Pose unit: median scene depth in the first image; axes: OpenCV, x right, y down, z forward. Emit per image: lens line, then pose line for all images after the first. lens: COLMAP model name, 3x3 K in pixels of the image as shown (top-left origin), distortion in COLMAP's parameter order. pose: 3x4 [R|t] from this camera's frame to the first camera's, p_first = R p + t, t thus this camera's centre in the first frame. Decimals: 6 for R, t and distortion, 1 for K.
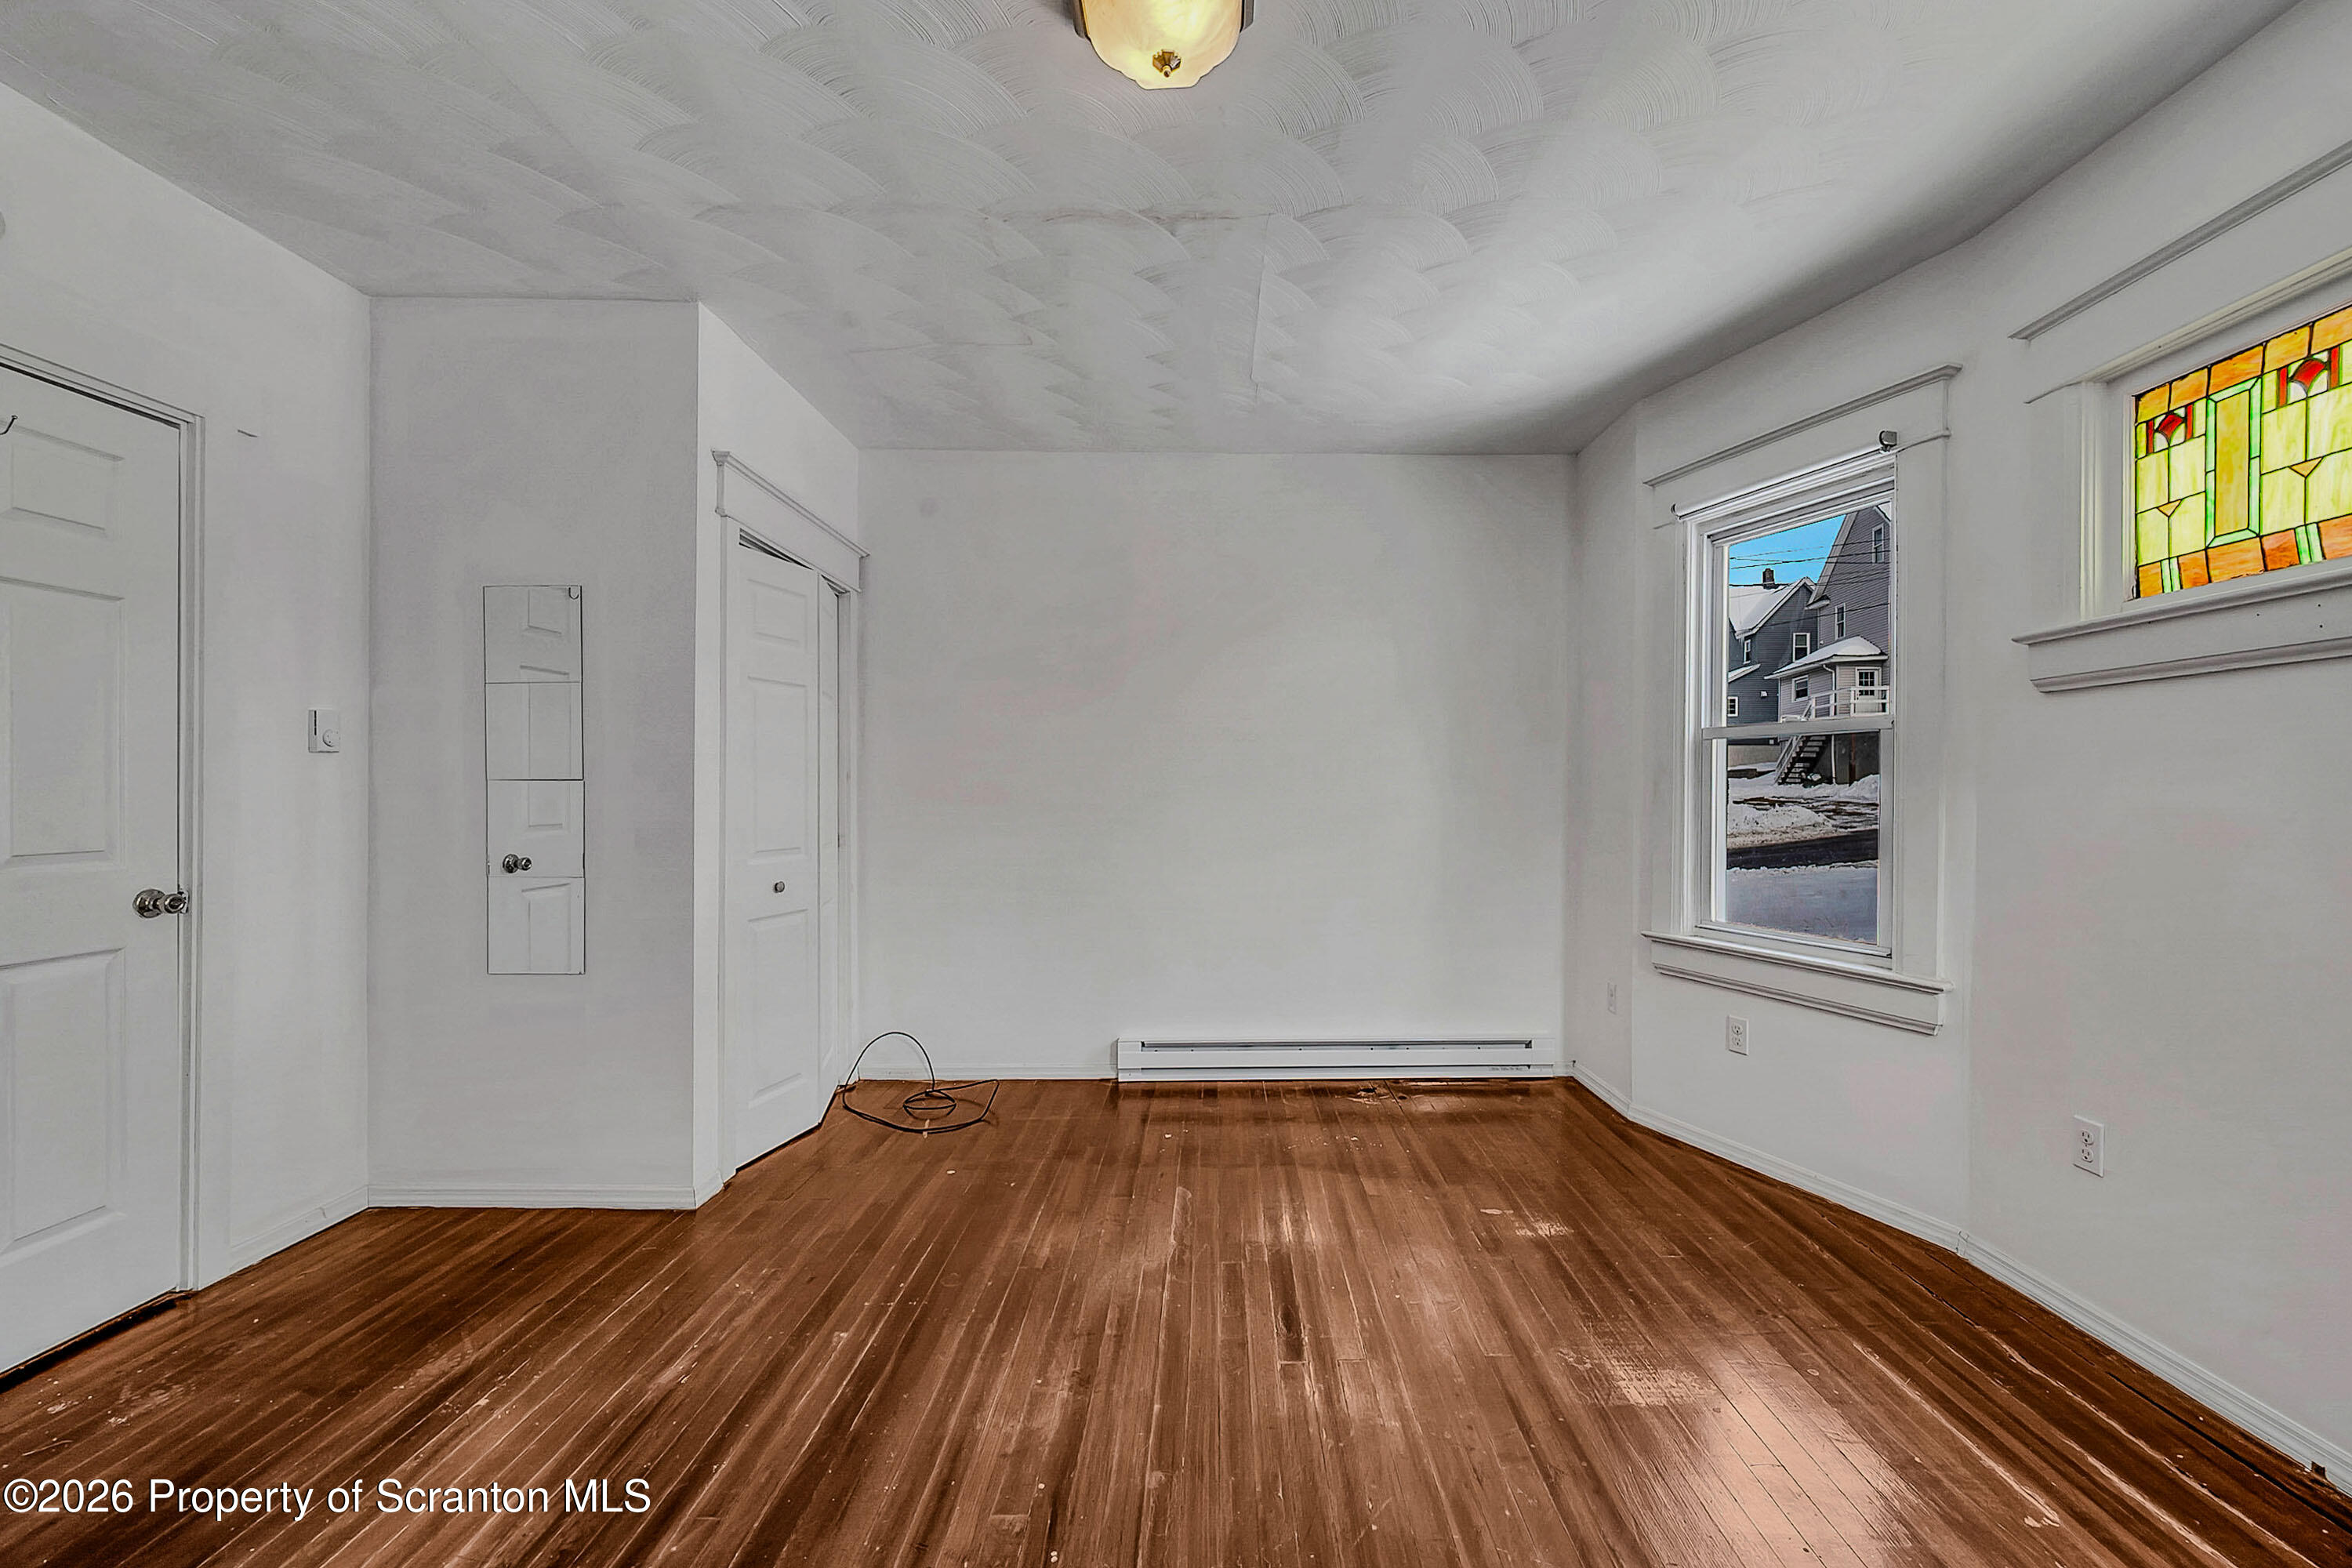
lens RADIAL K [[928.5, 0, 1192.2], [0, 928.5, 788.6], [0, 0, 1]] dist [-0.000912, -0.000192]
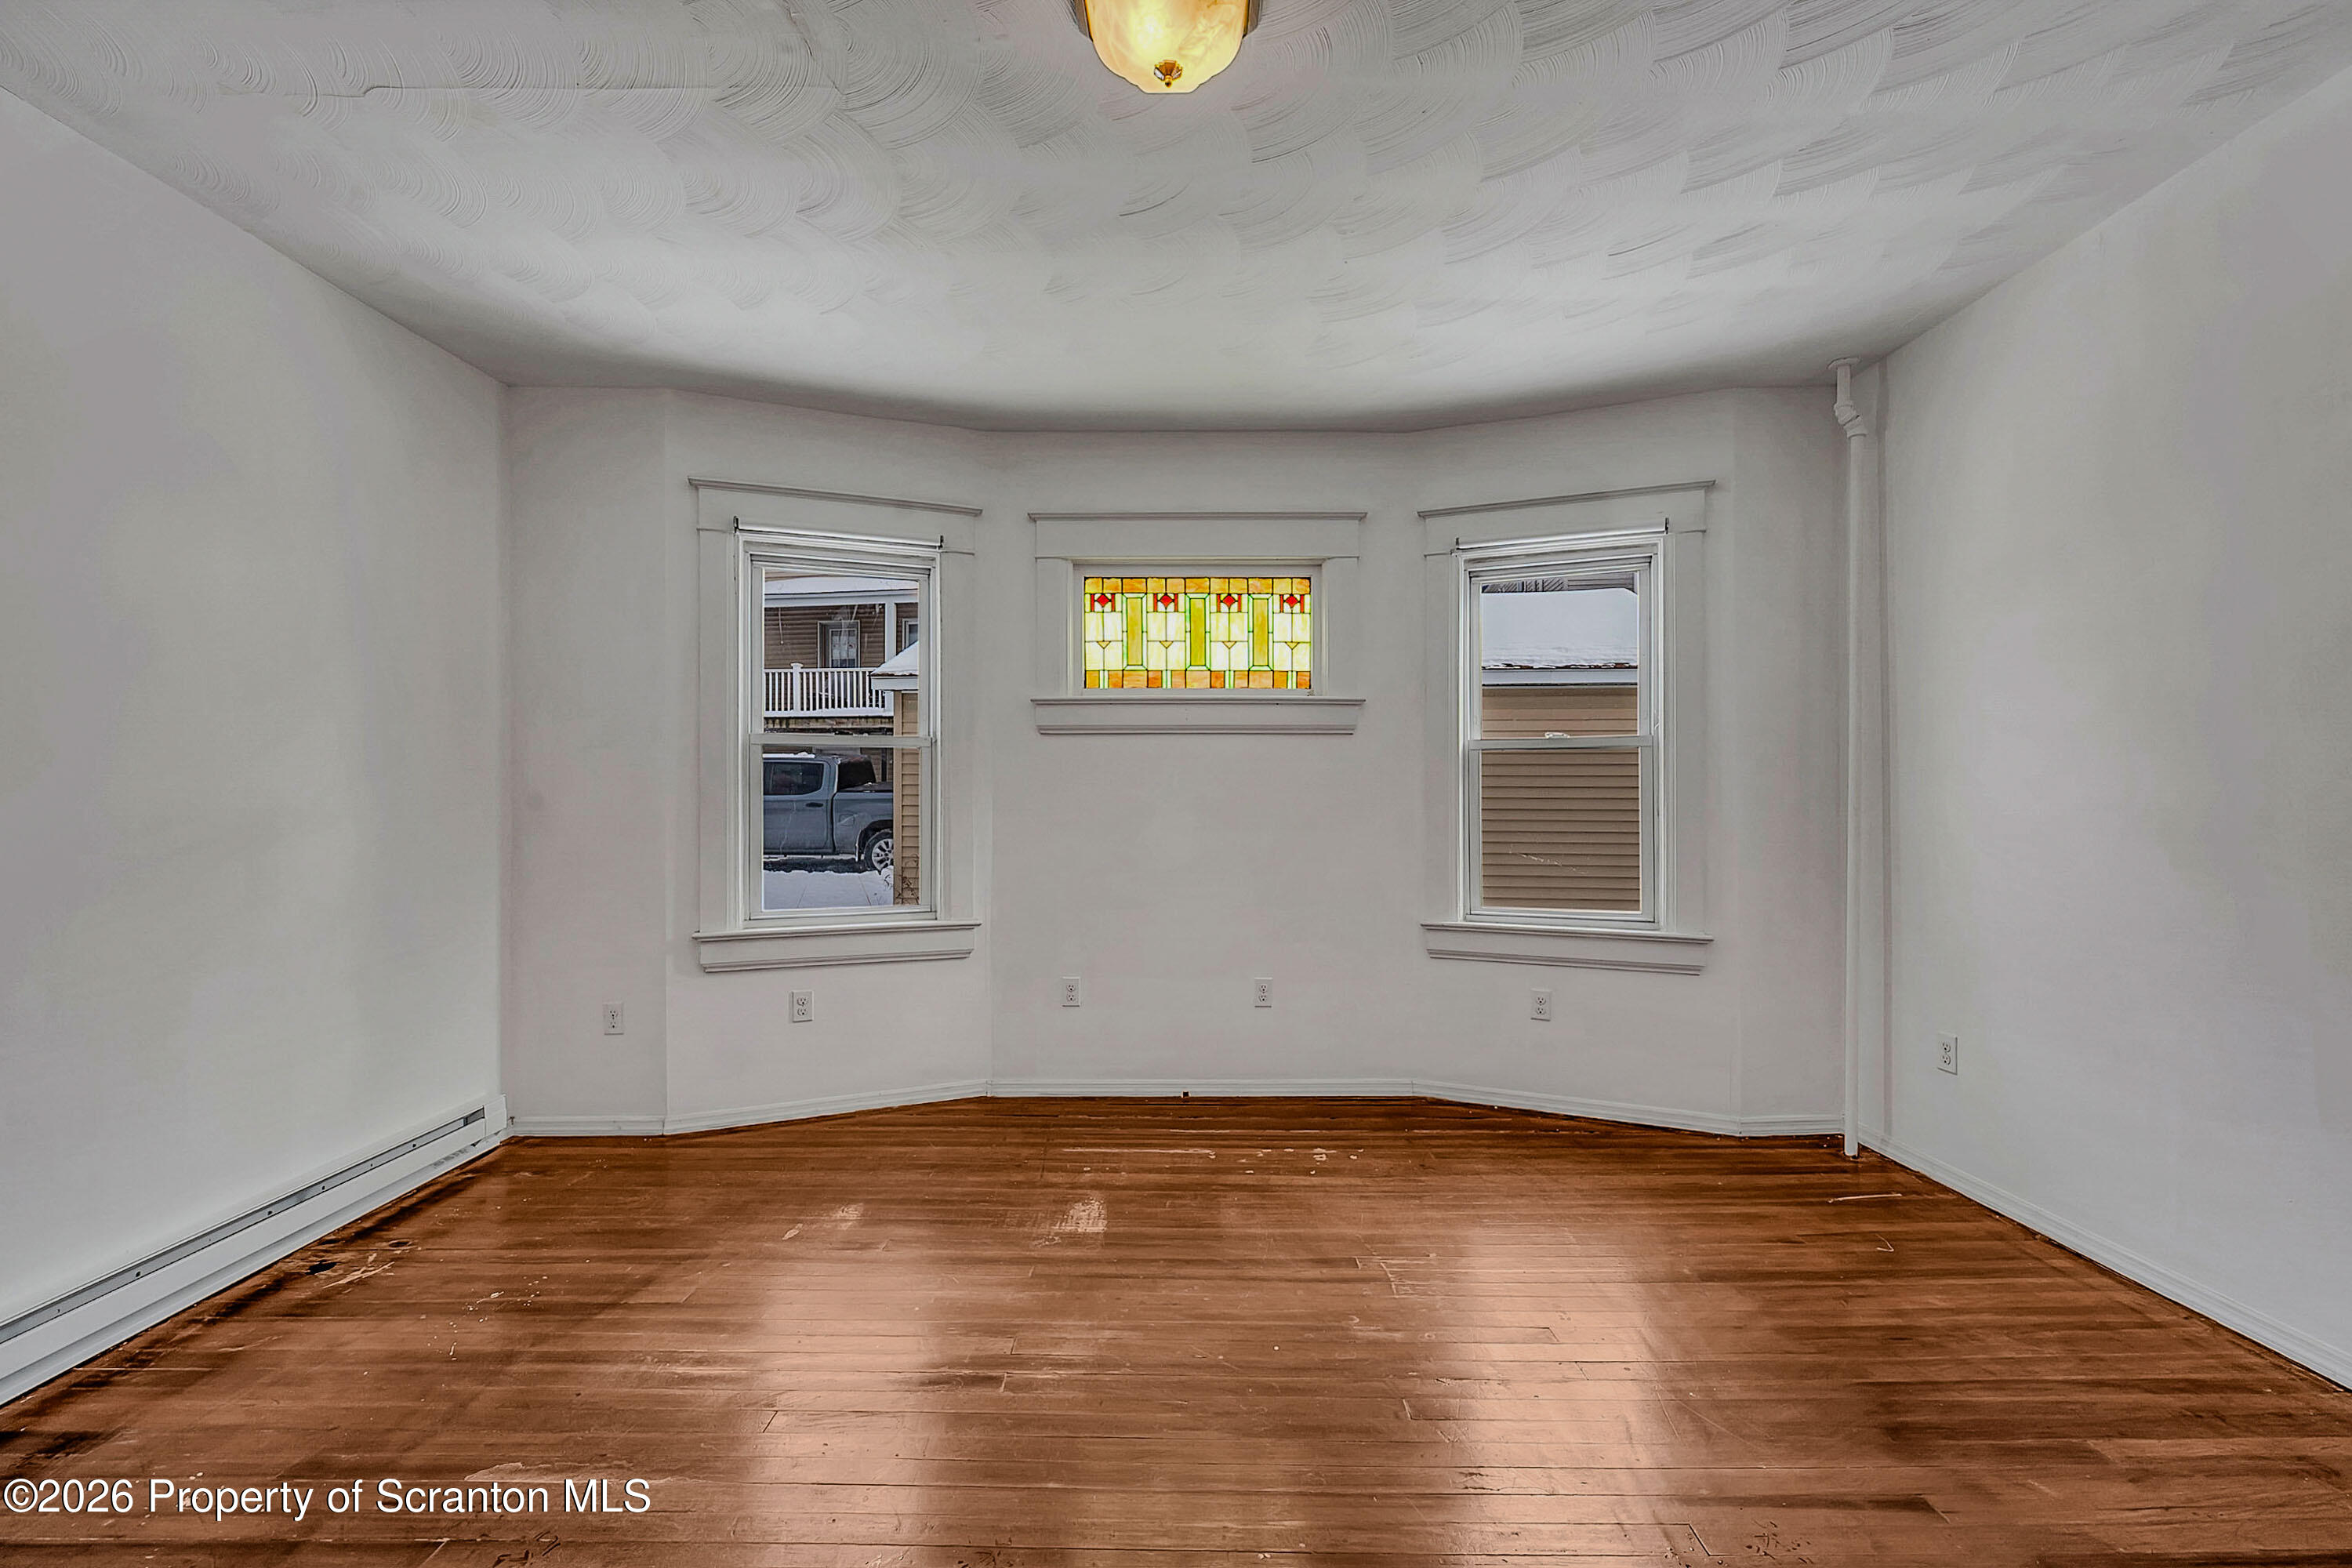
lens RADIAL K [[928.5, 0, 1188.6], [0, 928.5, 791.6], [0, 0, 1]] dist [-0.000912, -0.000192]
pose [[0.018170, -0.001619, 0.999834, -0.797203], [-0.001139, 0.999998, 0.001640, -0.001894], [-0.999834, -0.001168, 0.018168, 0.734881]]
